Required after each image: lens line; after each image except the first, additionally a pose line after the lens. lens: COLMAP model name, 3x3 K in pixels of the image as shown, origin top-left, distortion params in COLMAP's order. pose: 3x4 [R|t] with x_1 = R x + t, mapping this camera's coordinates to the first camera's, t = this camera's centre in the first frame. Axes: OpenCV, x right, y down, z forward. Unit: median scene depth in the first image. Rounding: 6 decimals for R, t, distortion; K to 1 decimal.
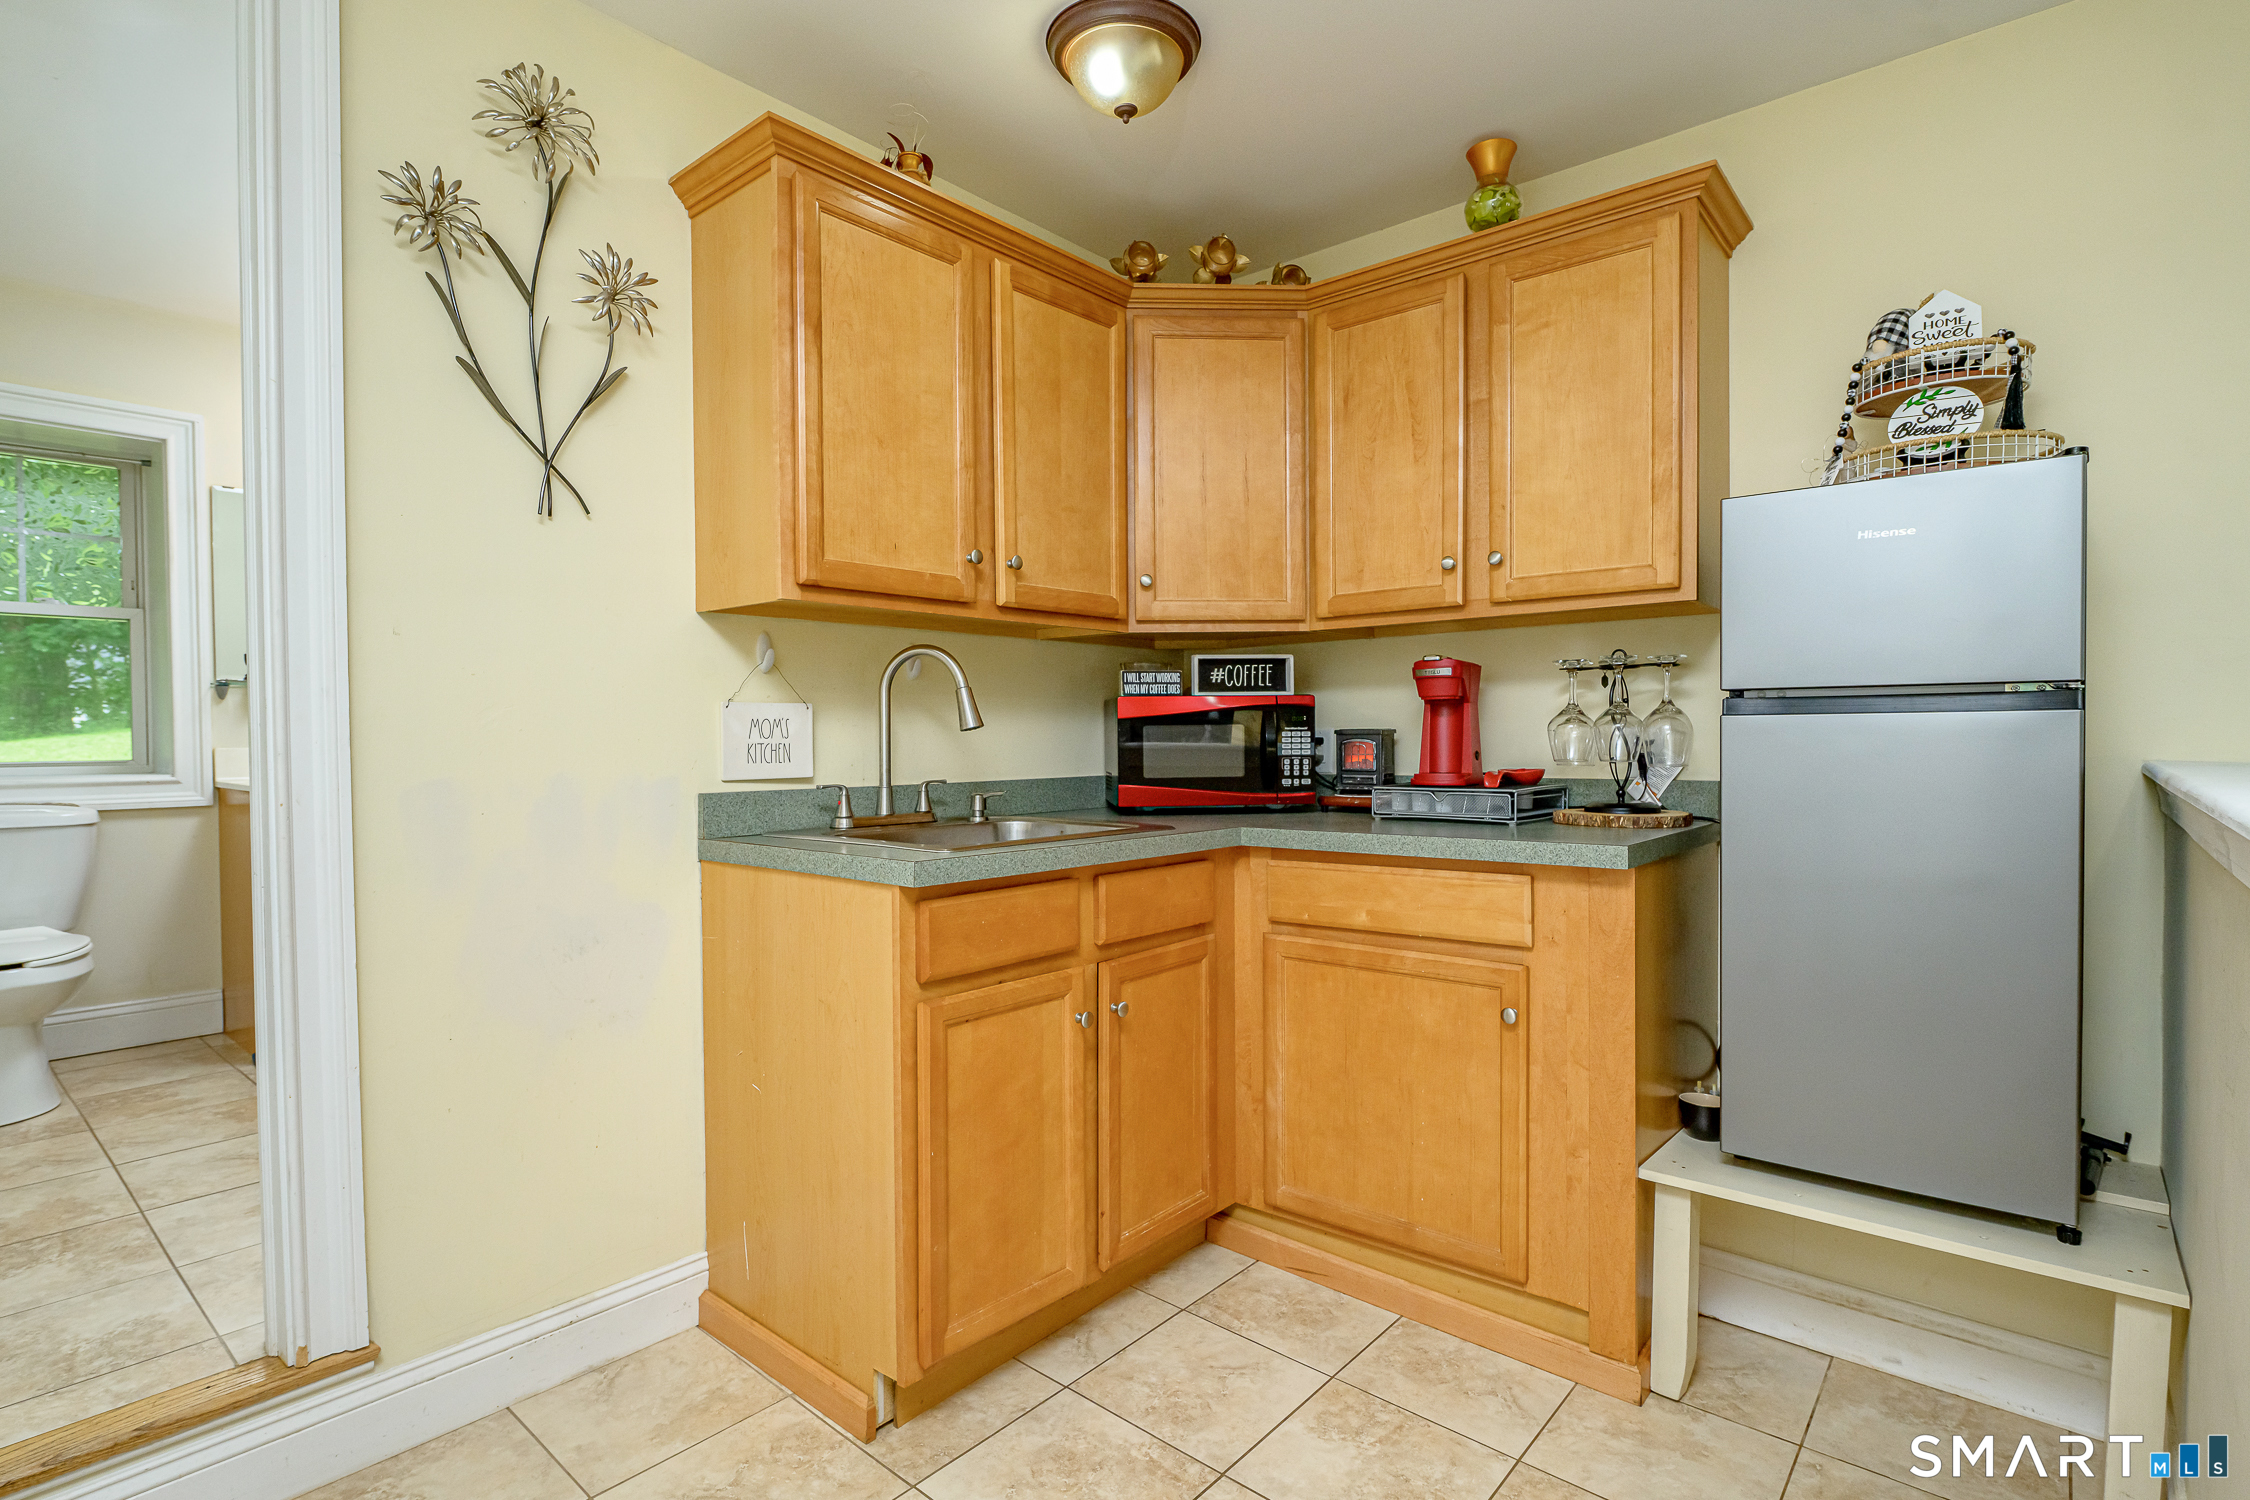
lens RADIAL K [[1120.0, 0, 1132.0], [0, 1120.0, 752.8], [0, 0, 1]] dist [-0.005800, -0.000310]
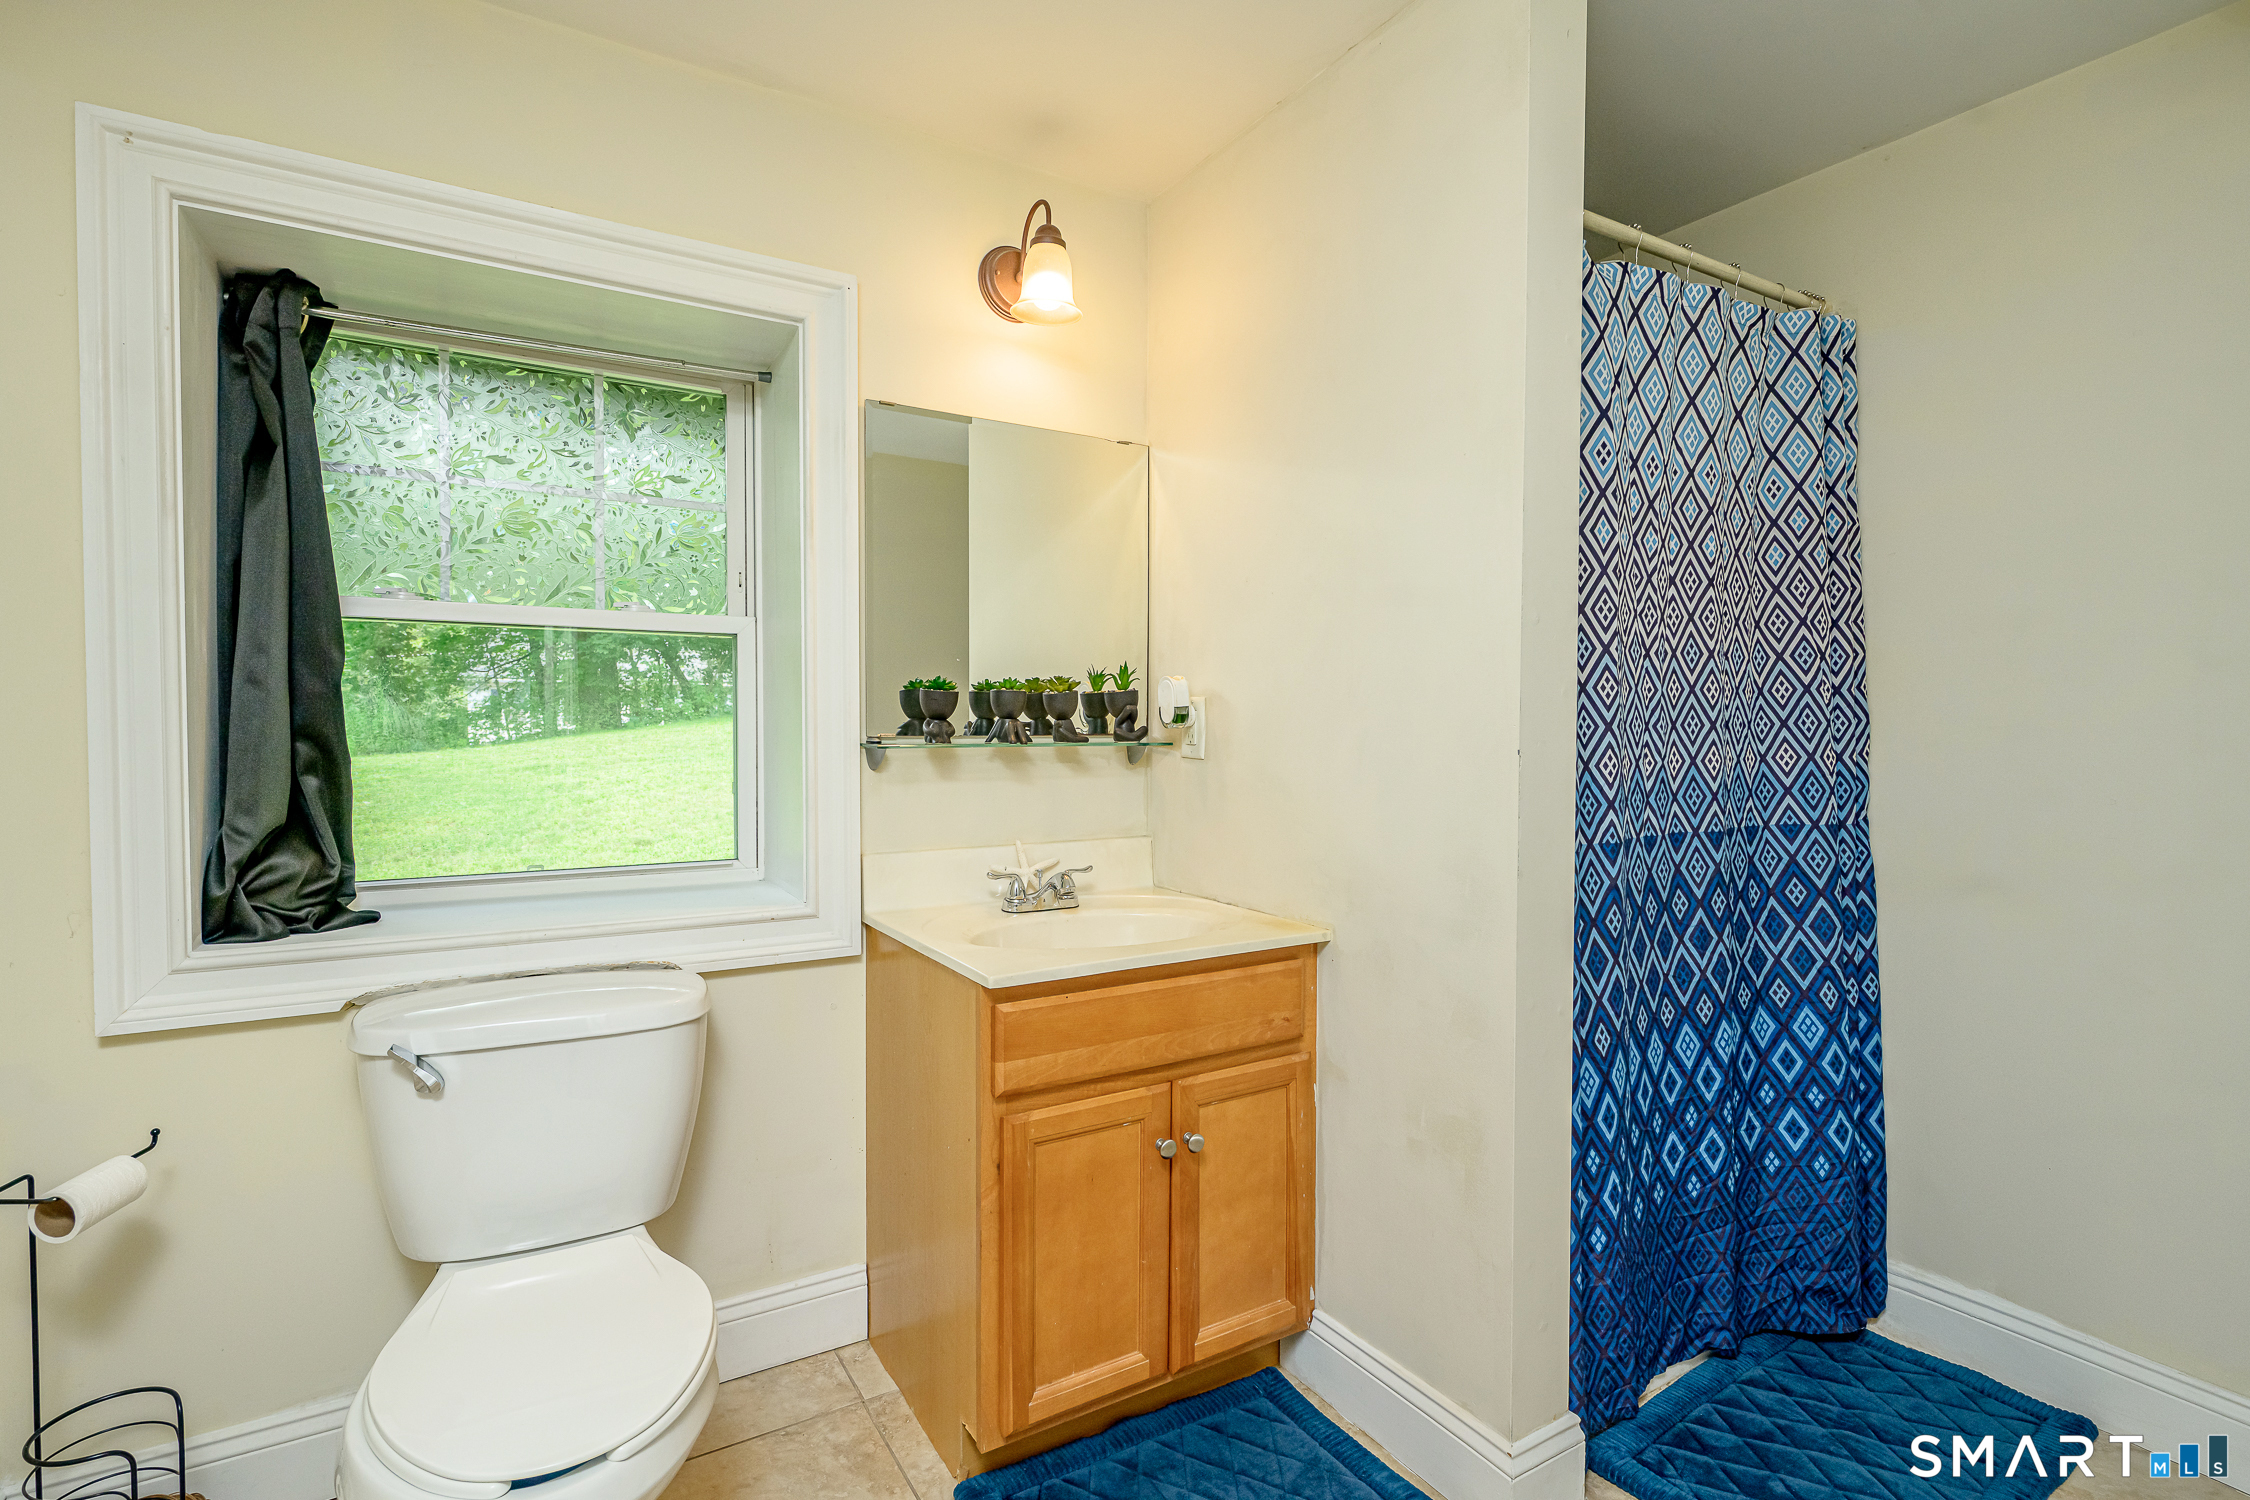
lens RADIAL K [[1085.4, 0, 1125.0], [0, 1085.4, 750.0], [0, 0, 1]] dist [0.001973, 0.000288]
pose [[0.948473, 0.017565, -0.316371, -0.500990], [-0.014838, 0.999829, 0.011029, -0.064687], [0.316511, -0.005766, 0.948571, 0.492297]]
